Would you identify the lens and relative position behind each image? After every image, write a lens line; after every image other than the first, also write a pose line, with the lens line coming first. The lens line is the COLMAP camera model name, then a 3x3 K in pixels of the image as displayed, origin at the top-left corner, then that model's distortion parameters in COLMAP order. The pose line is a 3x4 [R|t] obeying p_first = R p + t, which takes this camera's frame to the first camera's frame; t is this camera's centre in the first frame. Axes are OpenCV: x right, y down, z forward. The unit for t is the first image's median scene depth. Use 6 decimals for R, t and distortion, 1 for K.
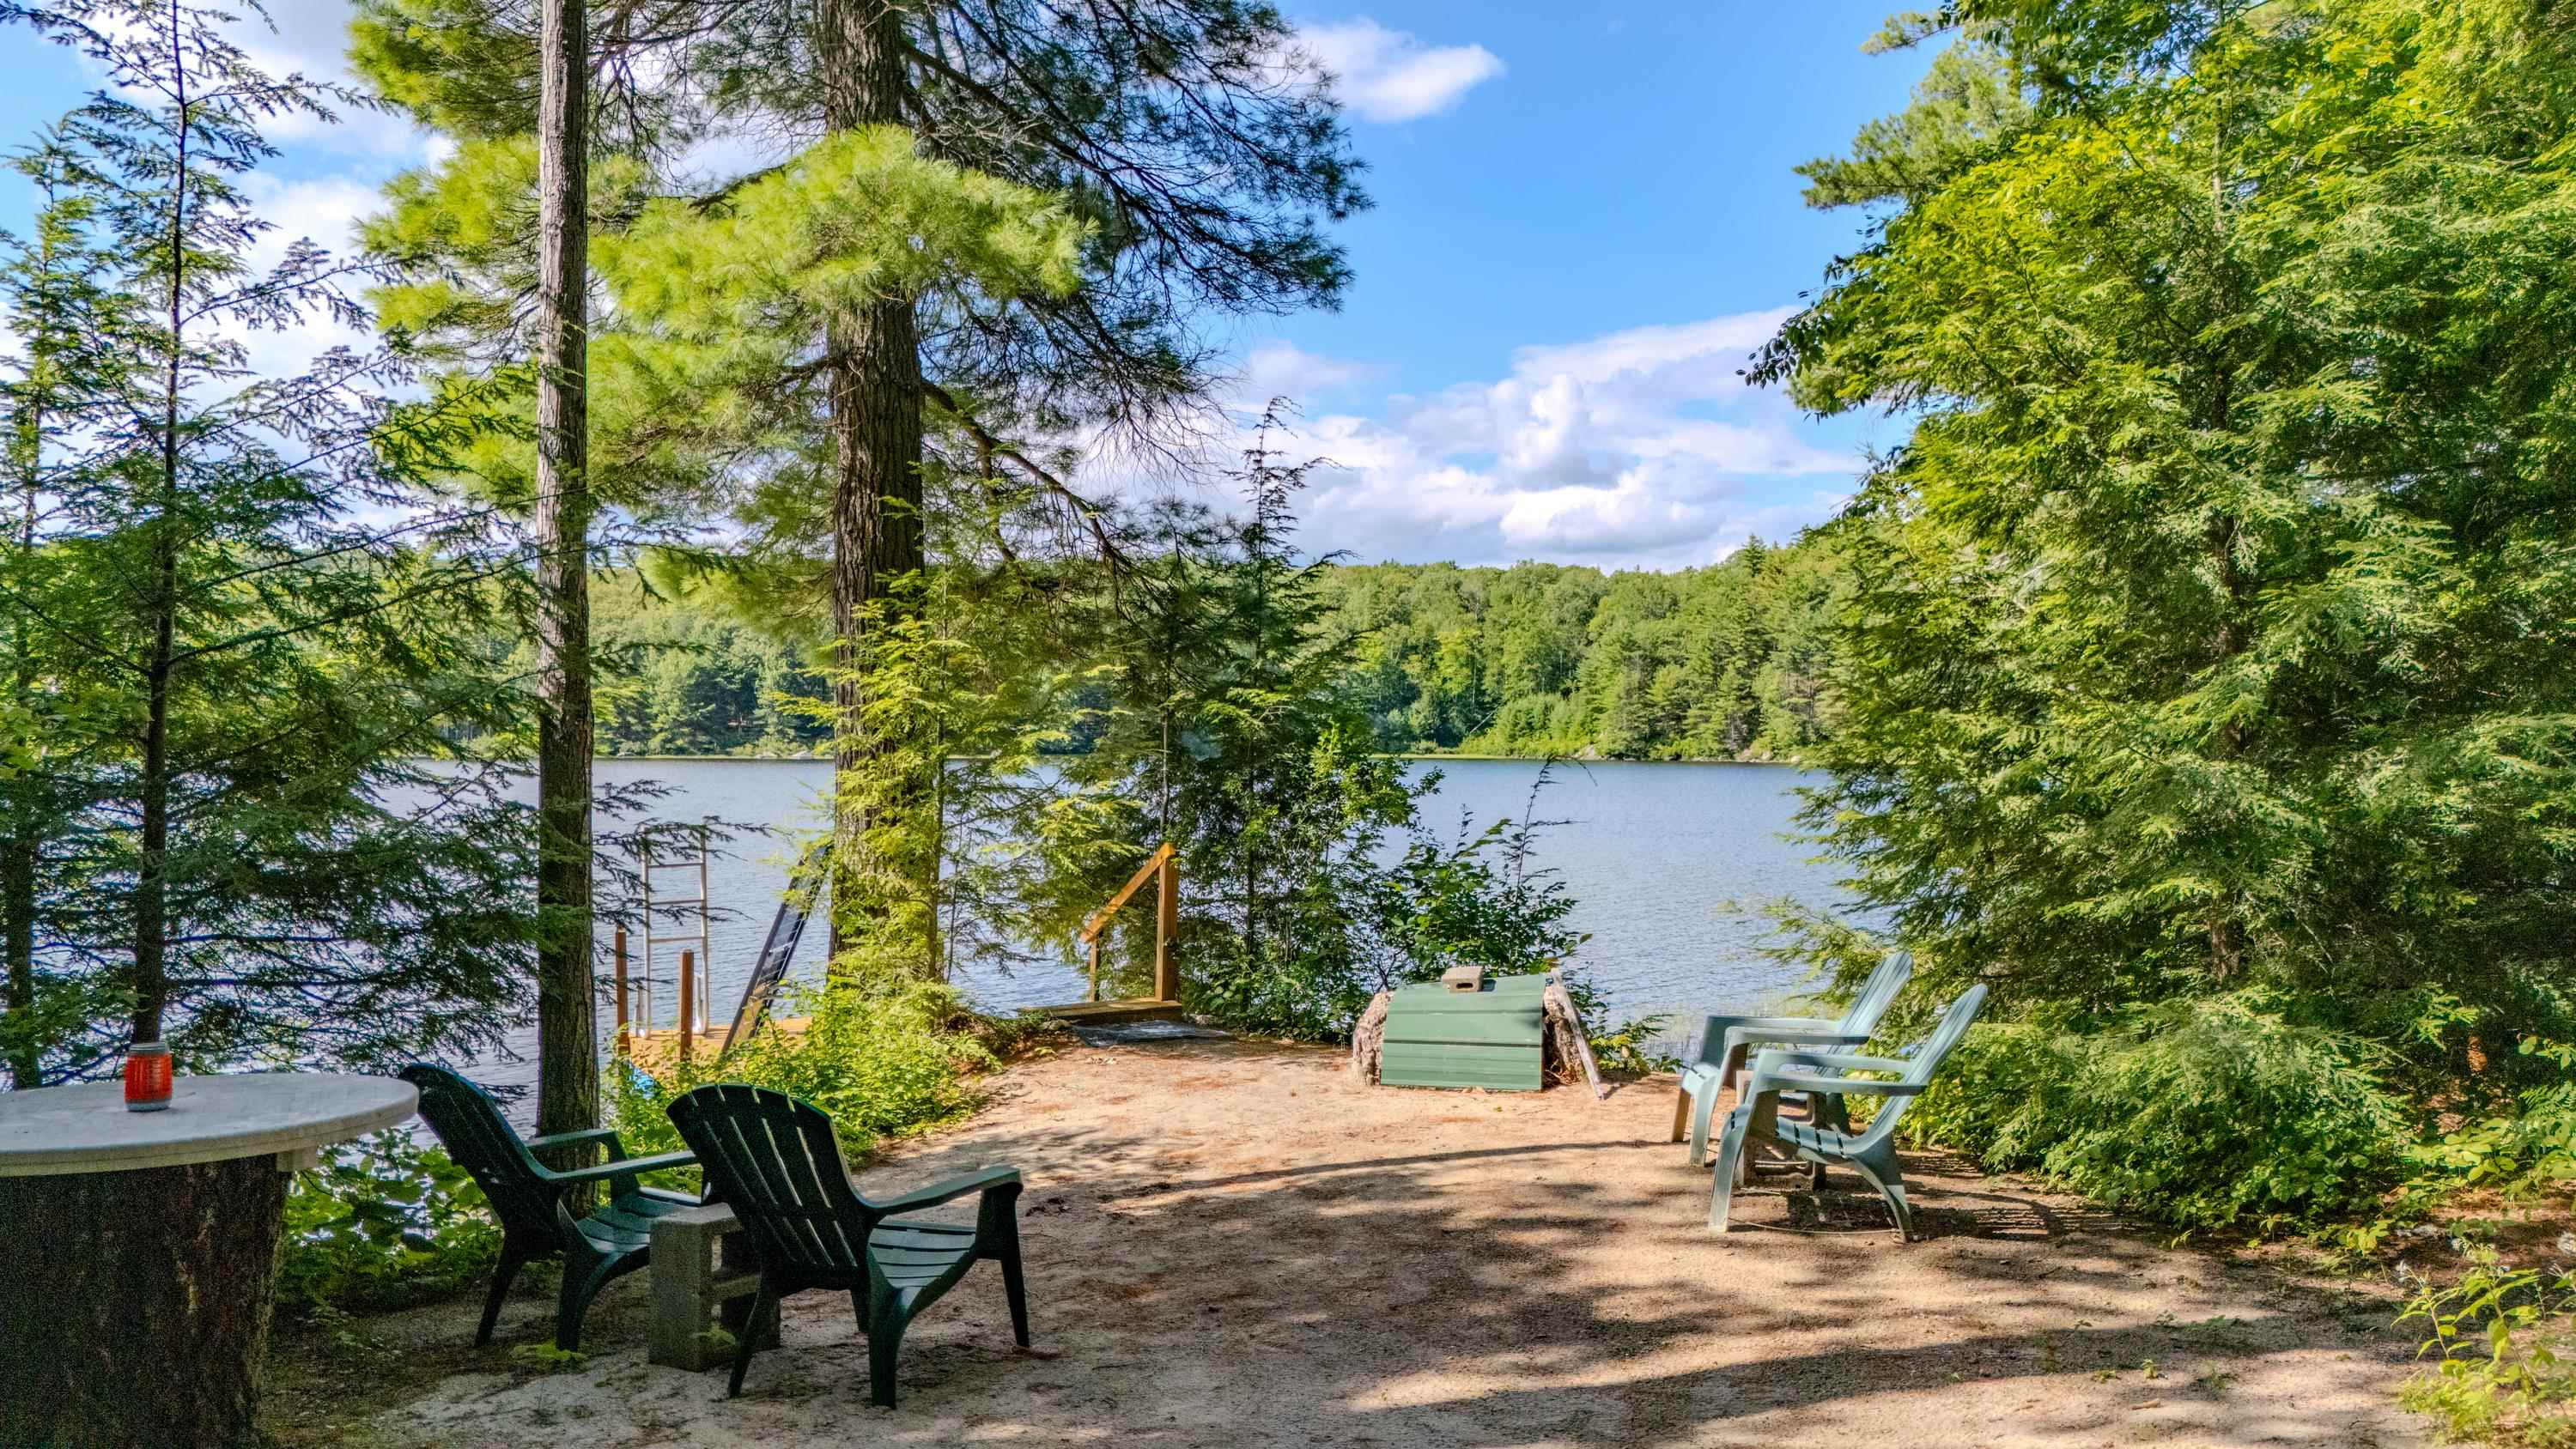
lens RADIAL K [[1922.4, 0, 1279.4], [0, 1922.4, 721.9], [0, 0, 1]] dist [0.084610, -0.090516]
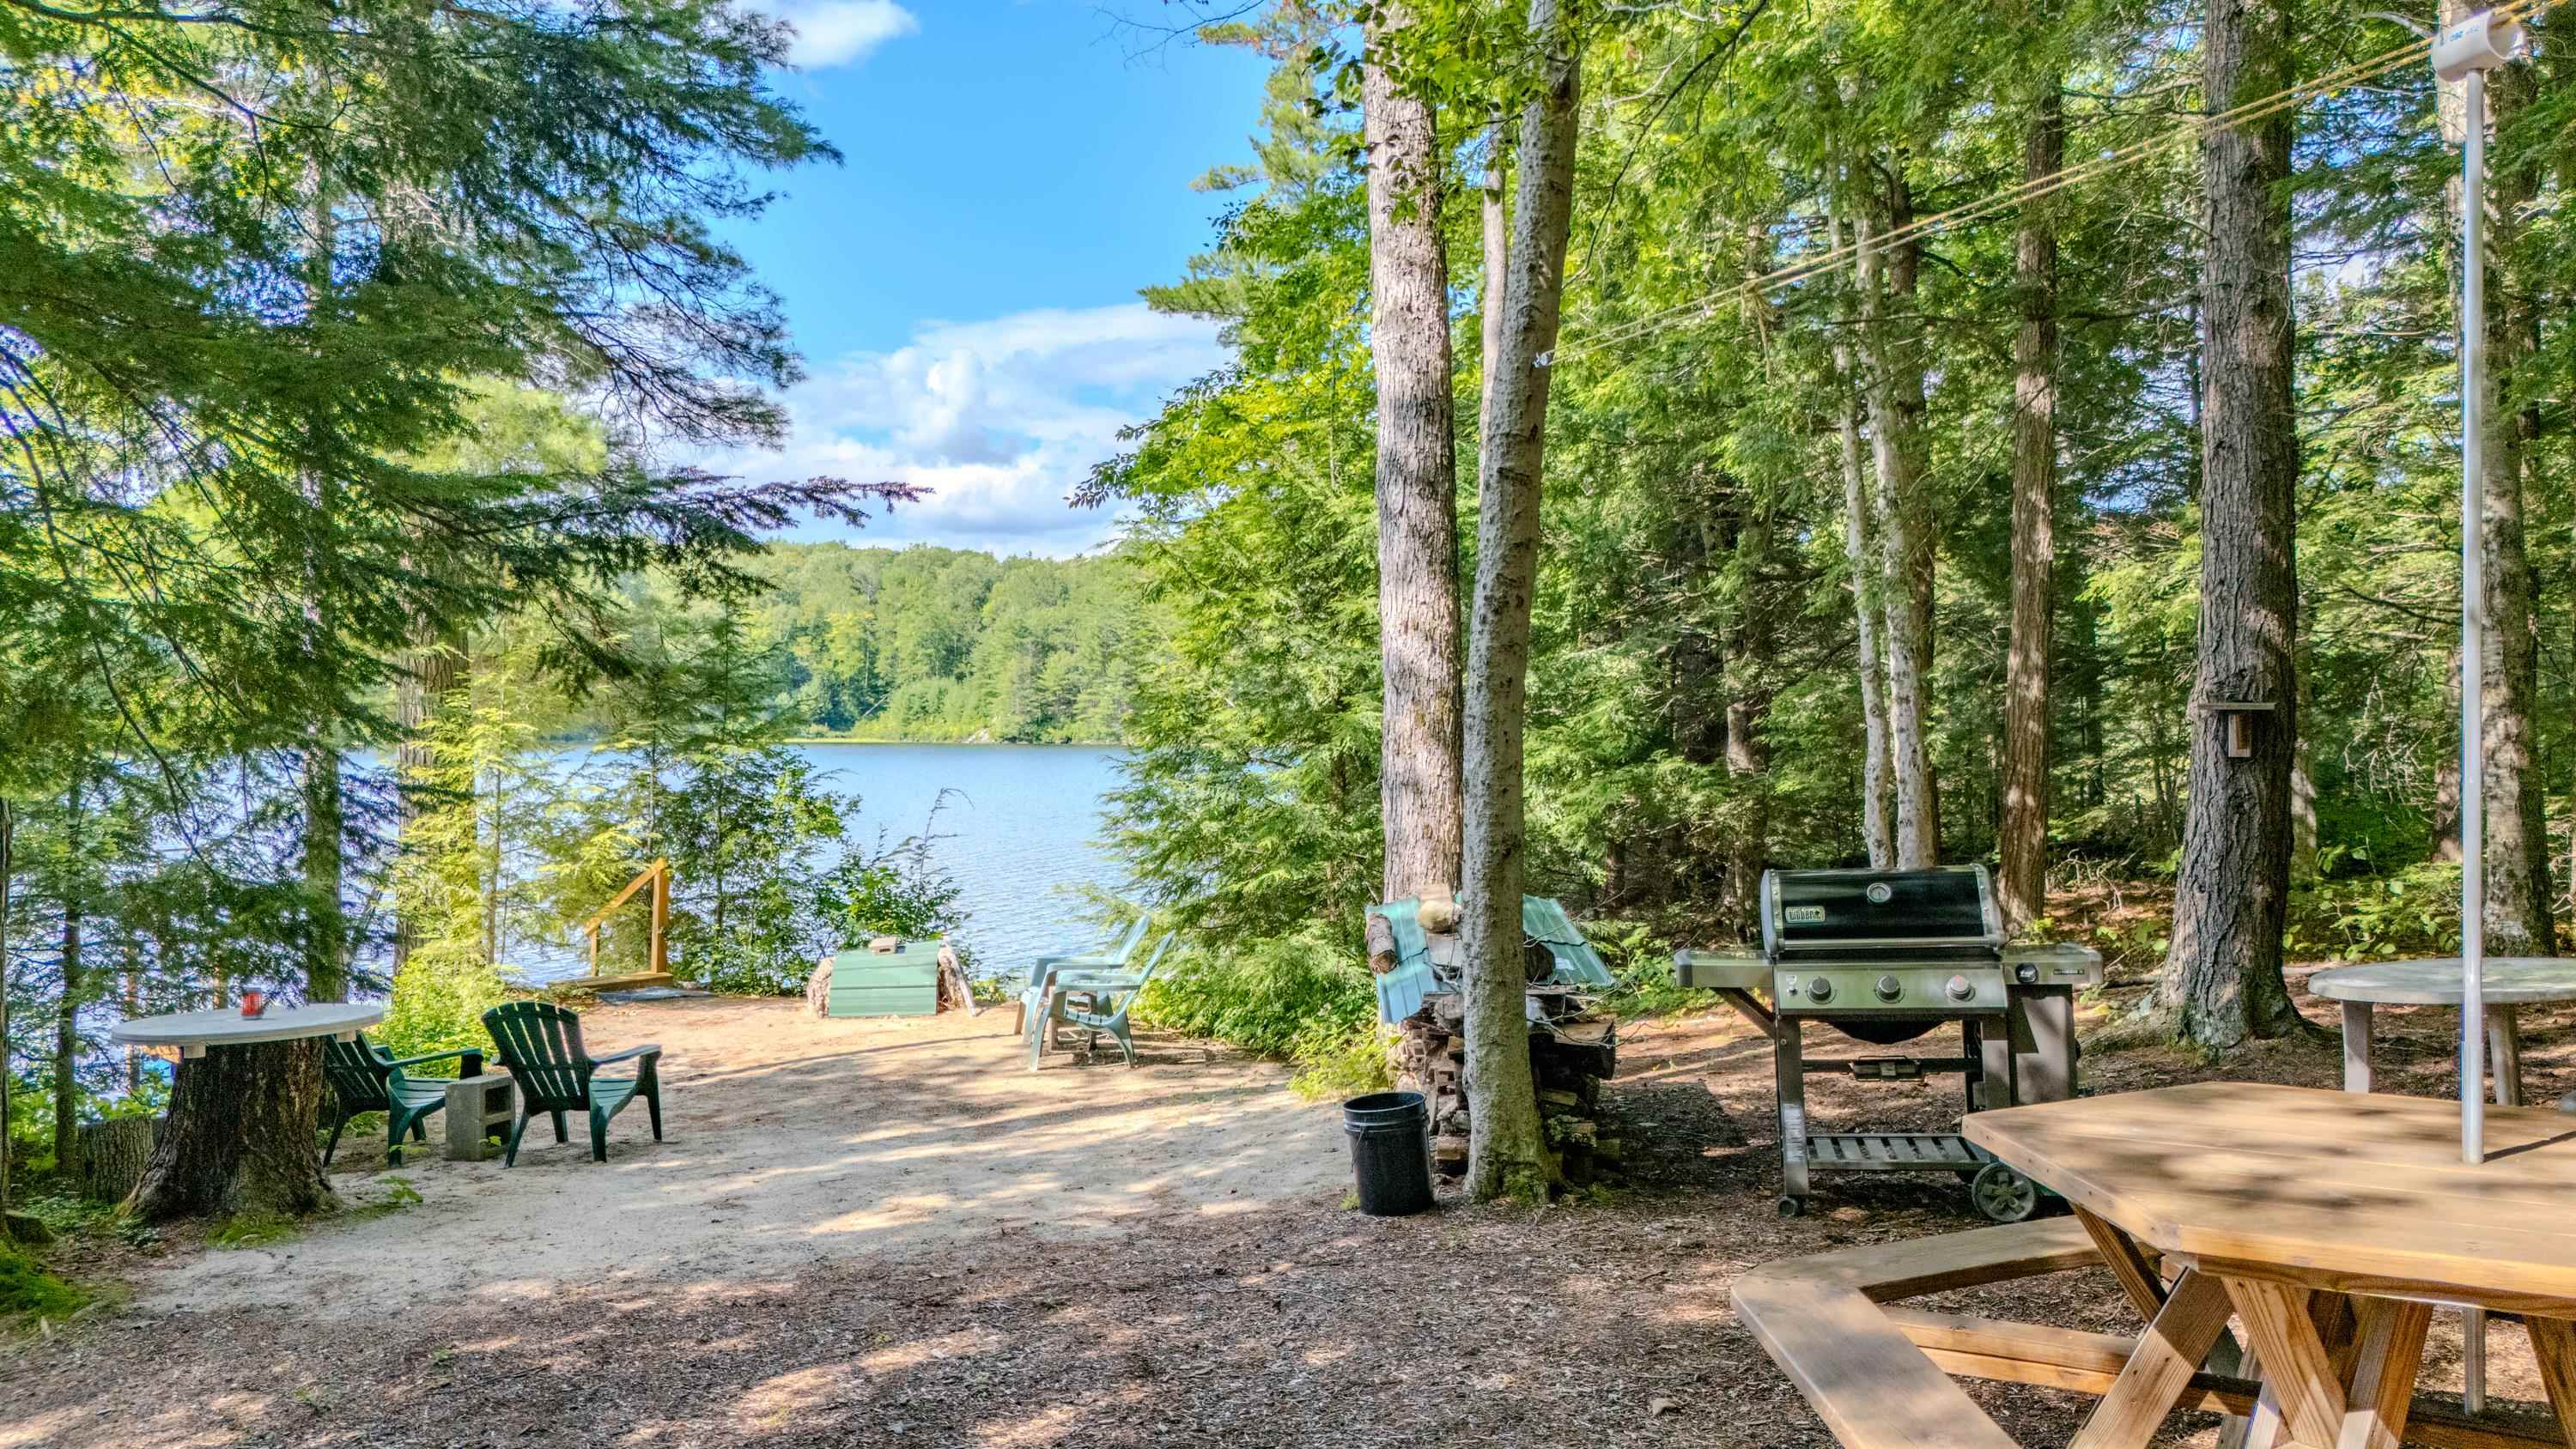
lens RADIAL K [[1922.4, 0, 1284.9], [0, 1922.4, 710.7], [0, 0, 1]] dist [0.084610, -0.090516]
pose [[0.950933, -0.001756, 0.309393, -0.059132], [0.000552, 0.999992, 0.003980, -0.044996], [-0.309398, -0.003614, 0.950926, -0.427341]]
